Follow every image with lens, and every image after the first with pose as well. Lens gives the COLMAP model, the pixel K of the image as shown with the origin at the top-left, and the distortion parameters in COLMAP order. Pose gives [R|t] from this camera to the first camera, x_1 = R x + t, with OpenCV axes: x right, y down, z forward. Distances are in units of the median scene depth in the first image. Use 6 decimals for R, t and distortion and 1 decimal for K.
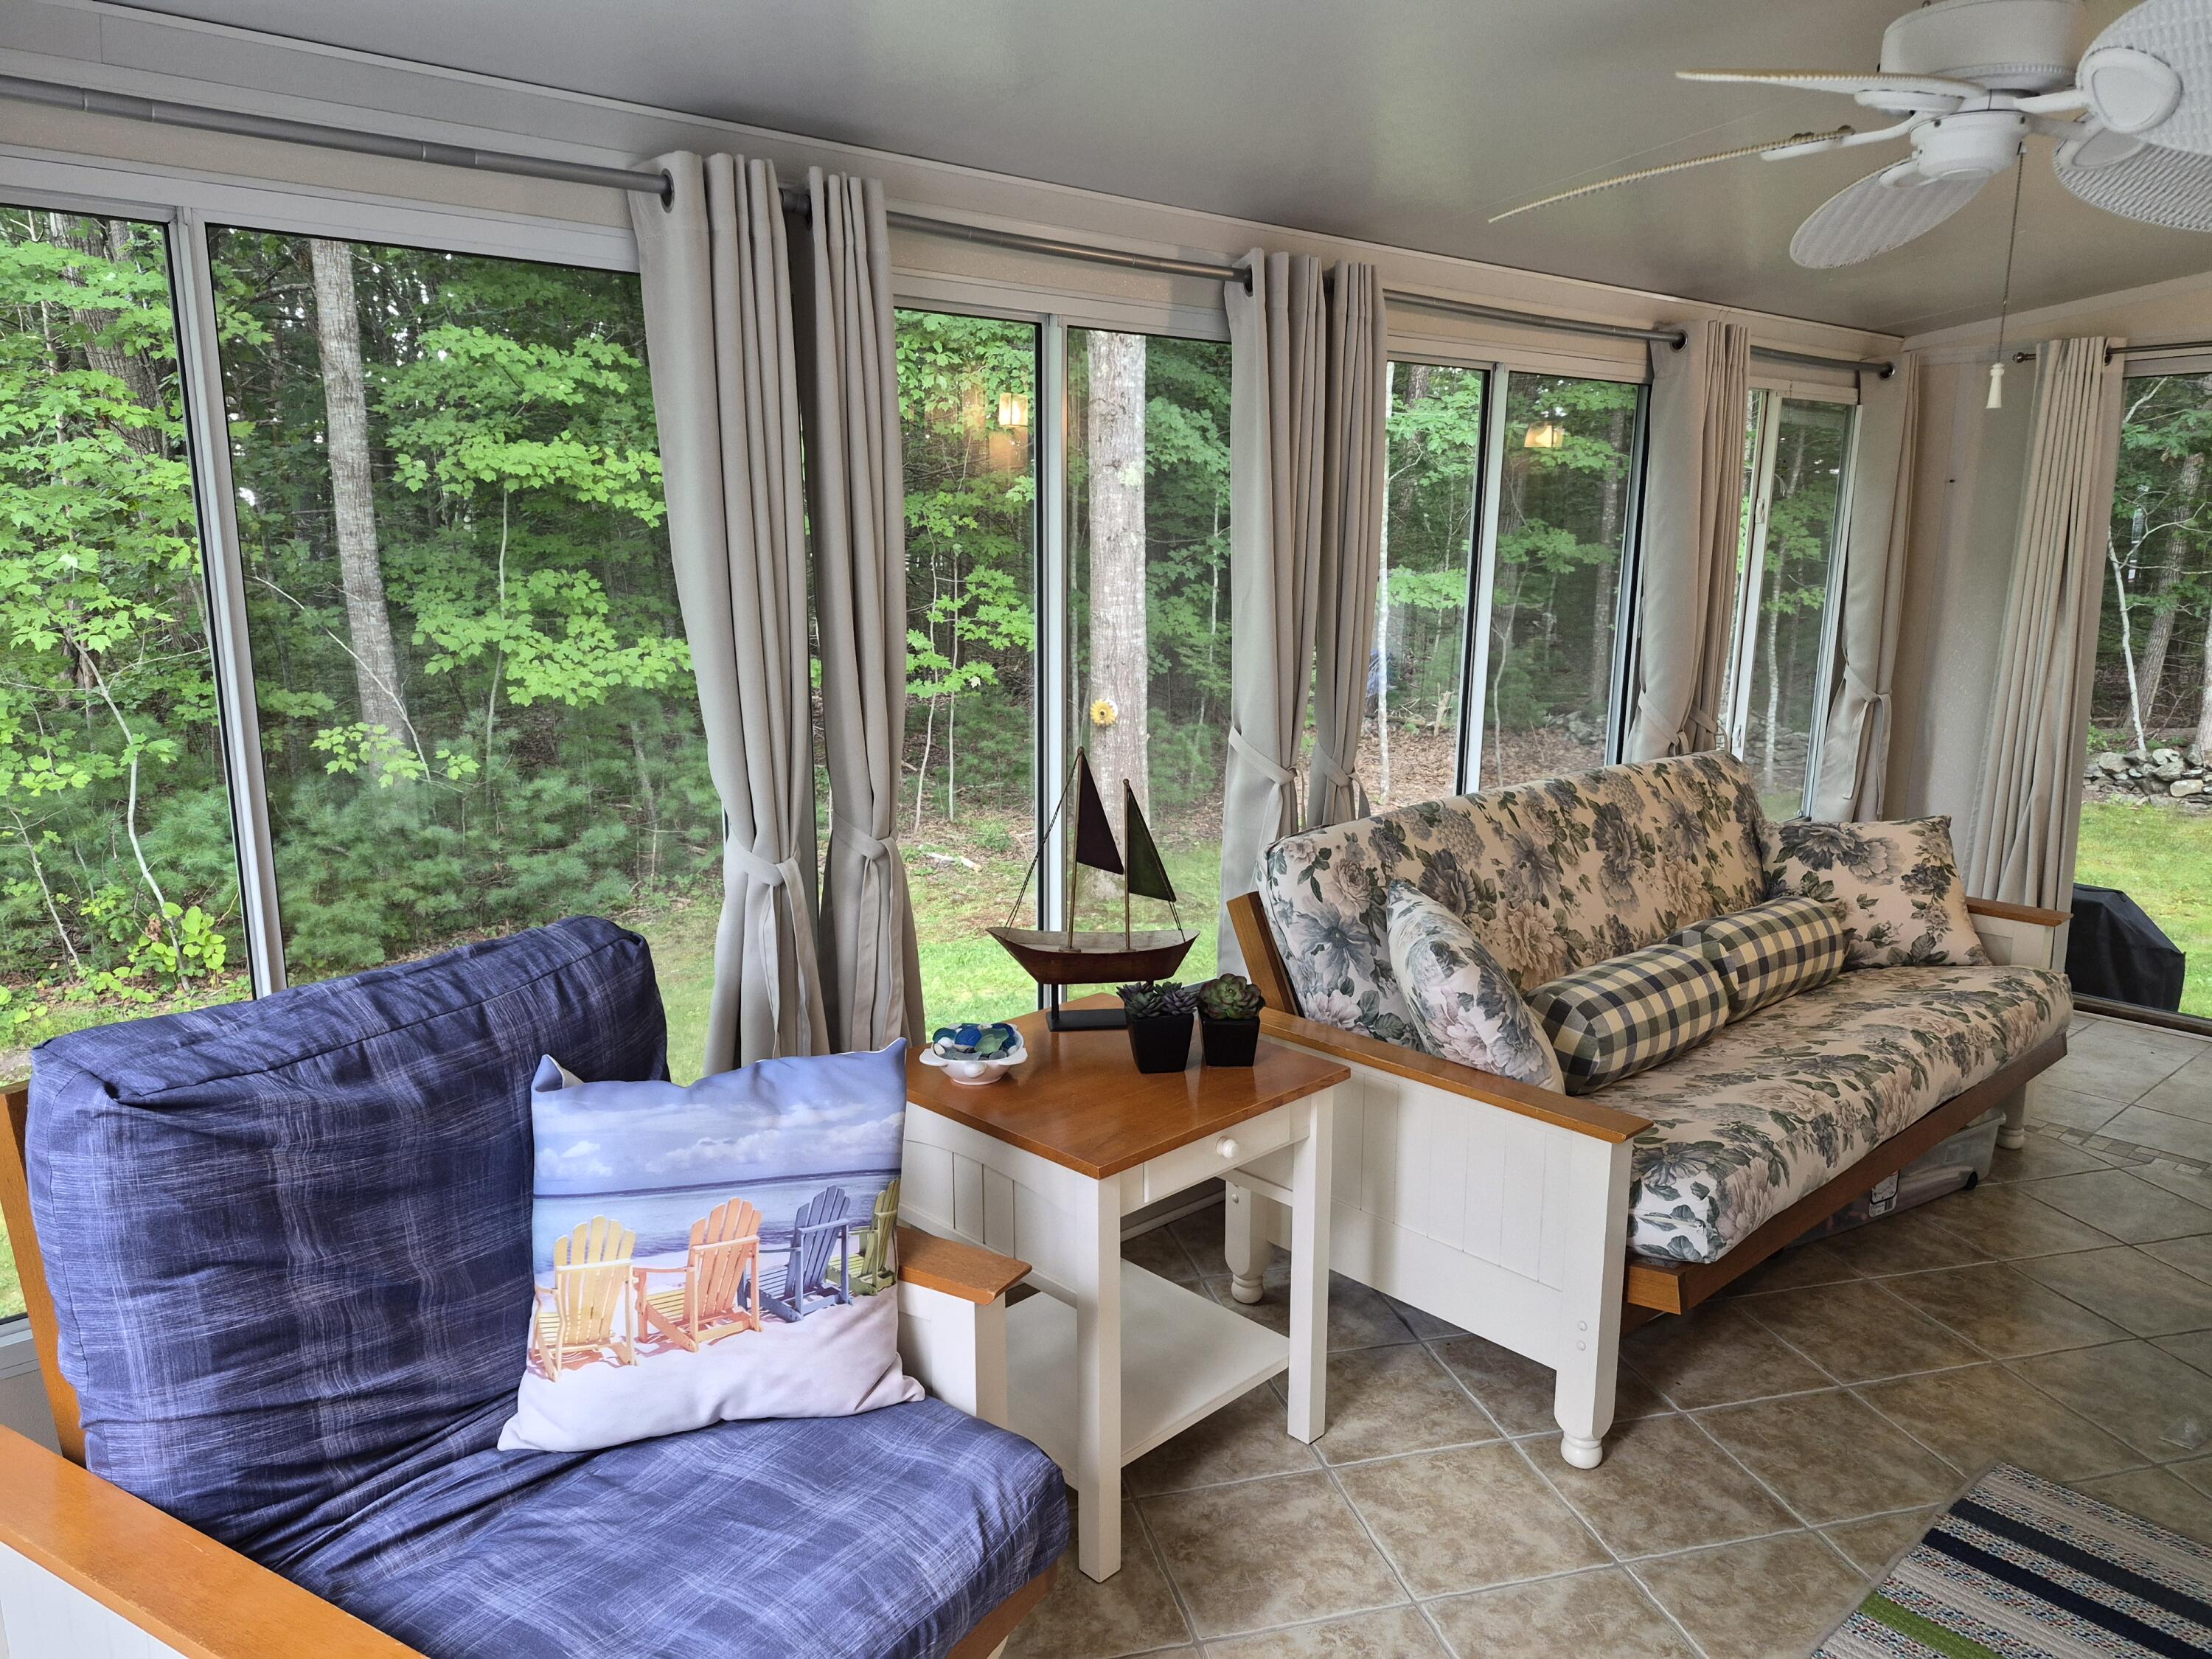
lens RADIAL K [[1511.6, 0, 1103.2], [0, 1511.6, 843.1], [0, 0, 1]] dist [0.120797, -0.170277]
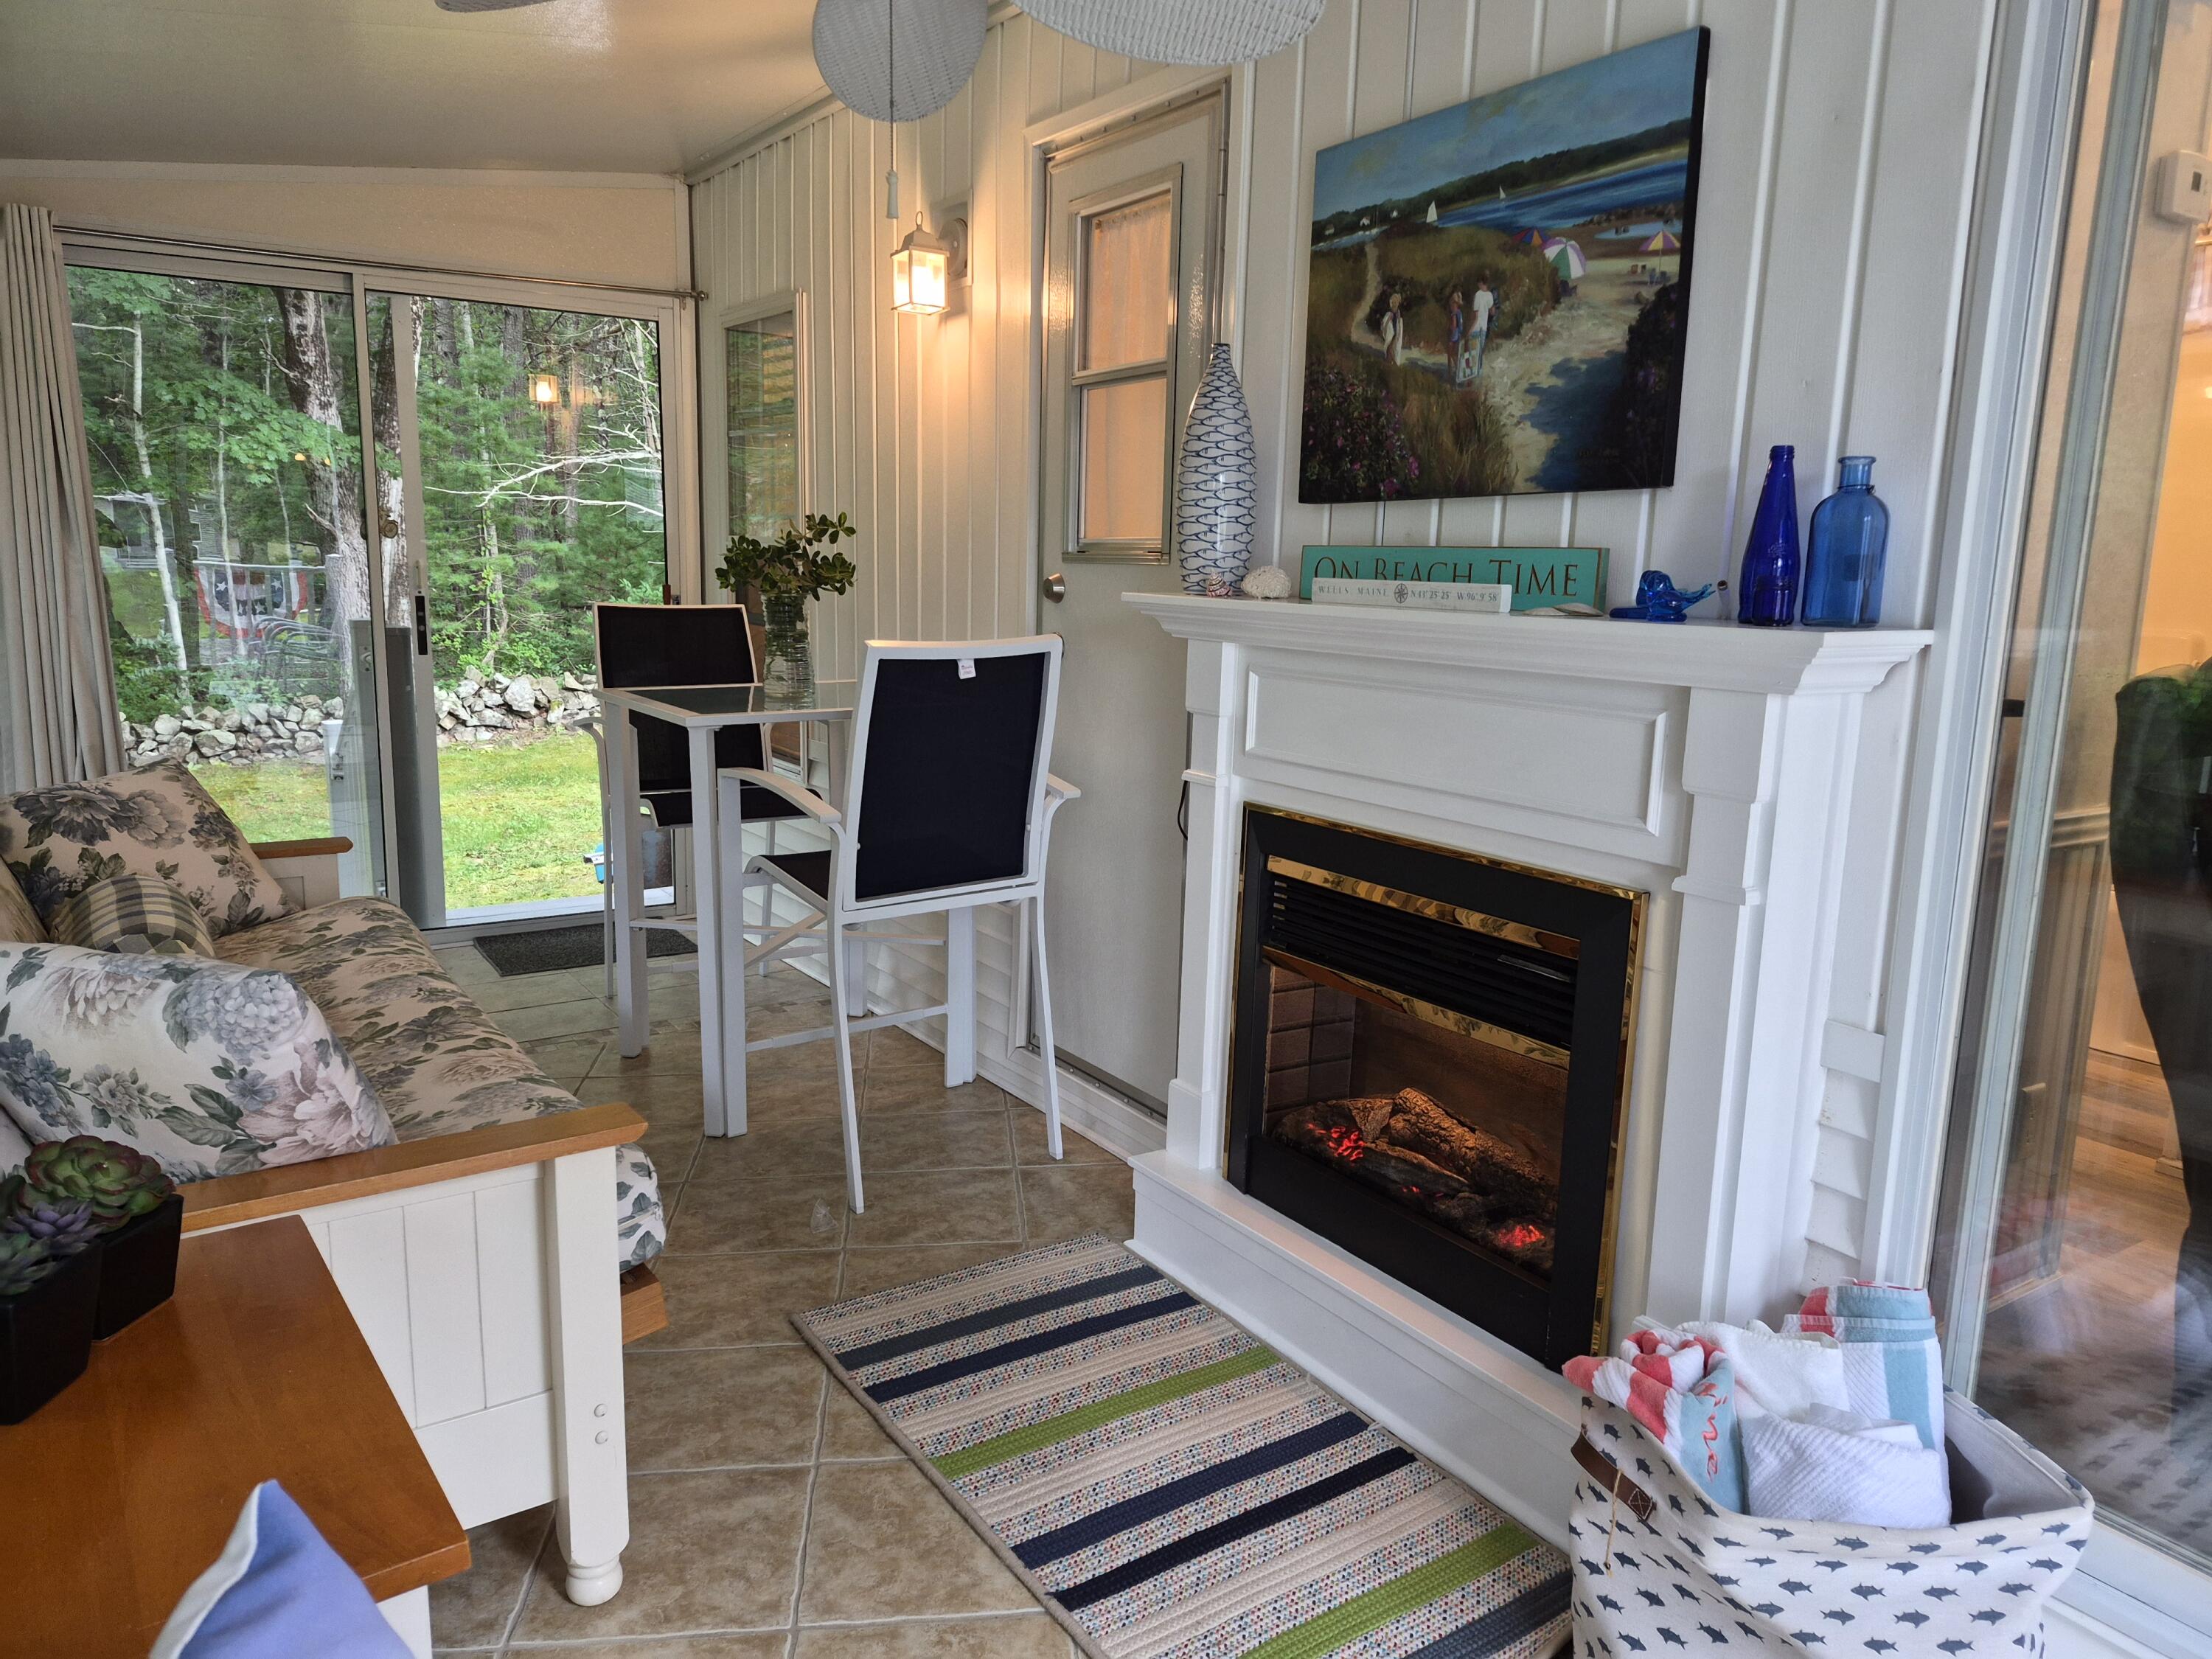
lens RADIAL K [[1530.4, 0, 1105.0], [0, 1530.4, 821.6], [0, 0, 1]] dist [0.063799, -0.065063]
pose [[0.131628, -0.164350, 0.977580, -0.210454], [0.176936, 0.974220, 0.139961, -0.012051], [-0.975381, 0.154546, 0.157314, 0.387793]]
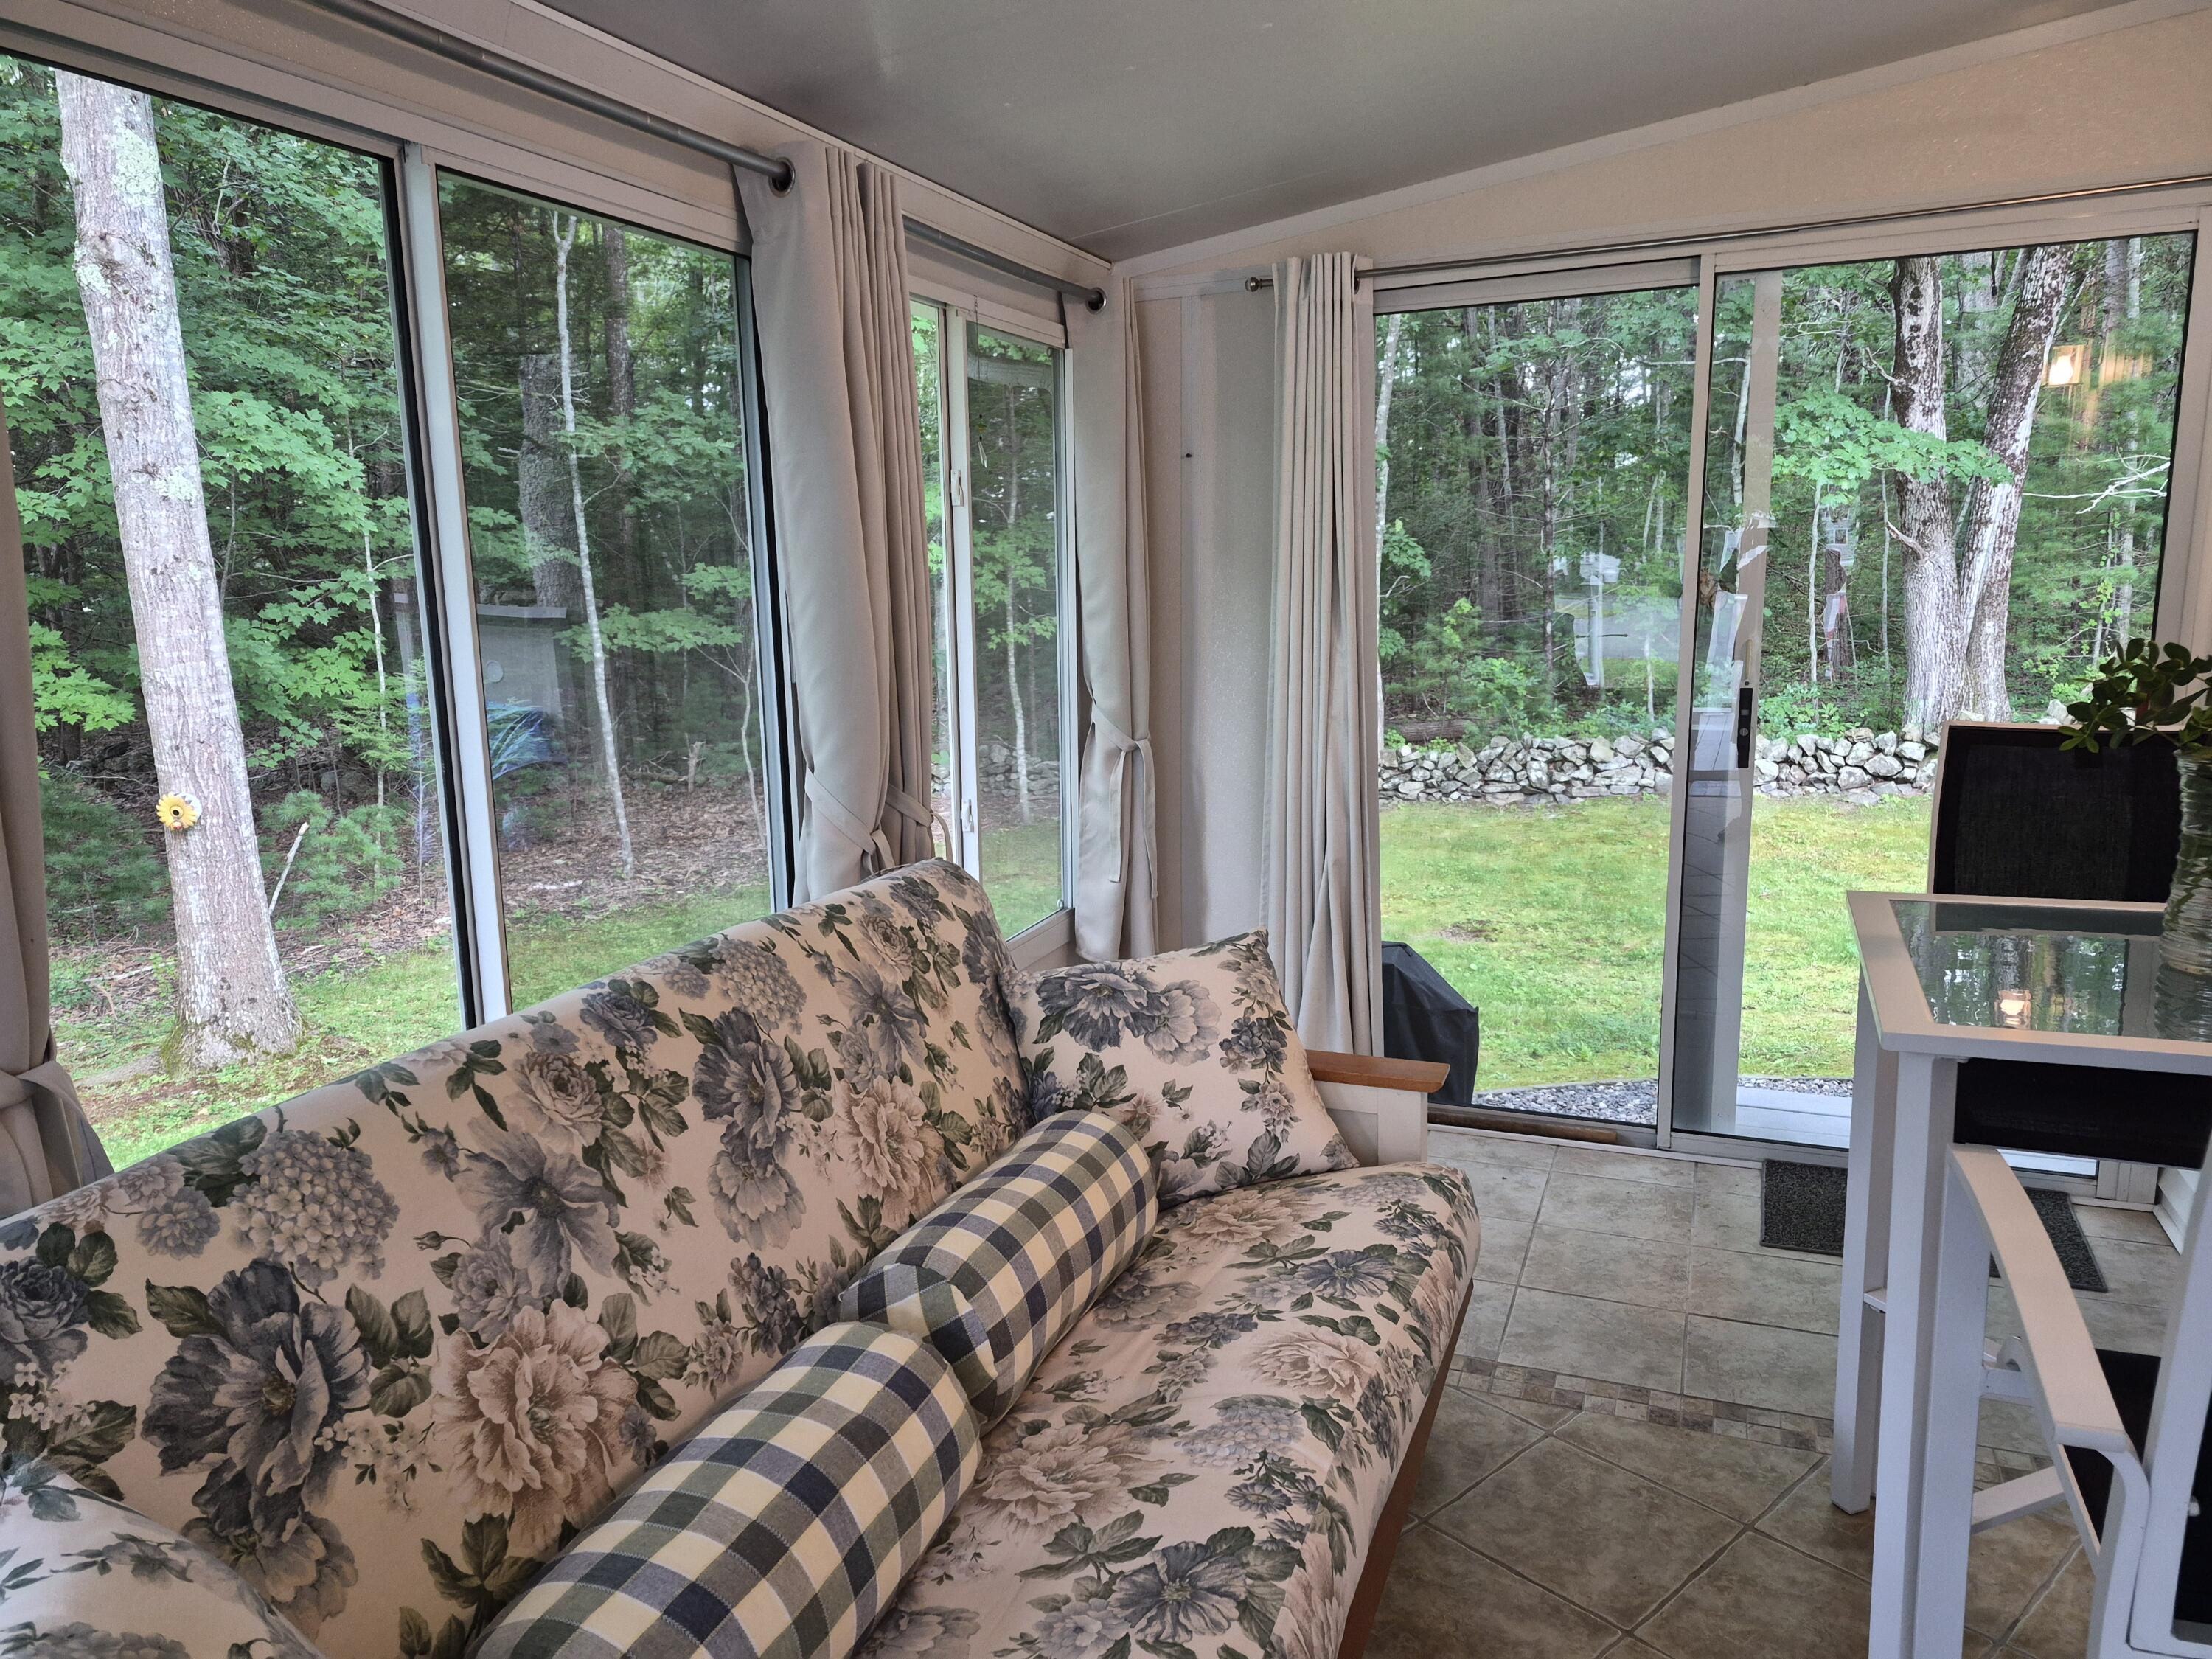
lens RADIAL K [[1511.6, 0, 1103.2], [0, 1511.6, 843.1], [0, 0, 1]] dist [0.120797, -0.170277]
pose [[0.892737, -0.101351, 0.439031, 0.207635], [0.113415, 0.993547, -0.001257, -0.061642], [-0.436070, 0.050915, 0.898471, 0.450253]]
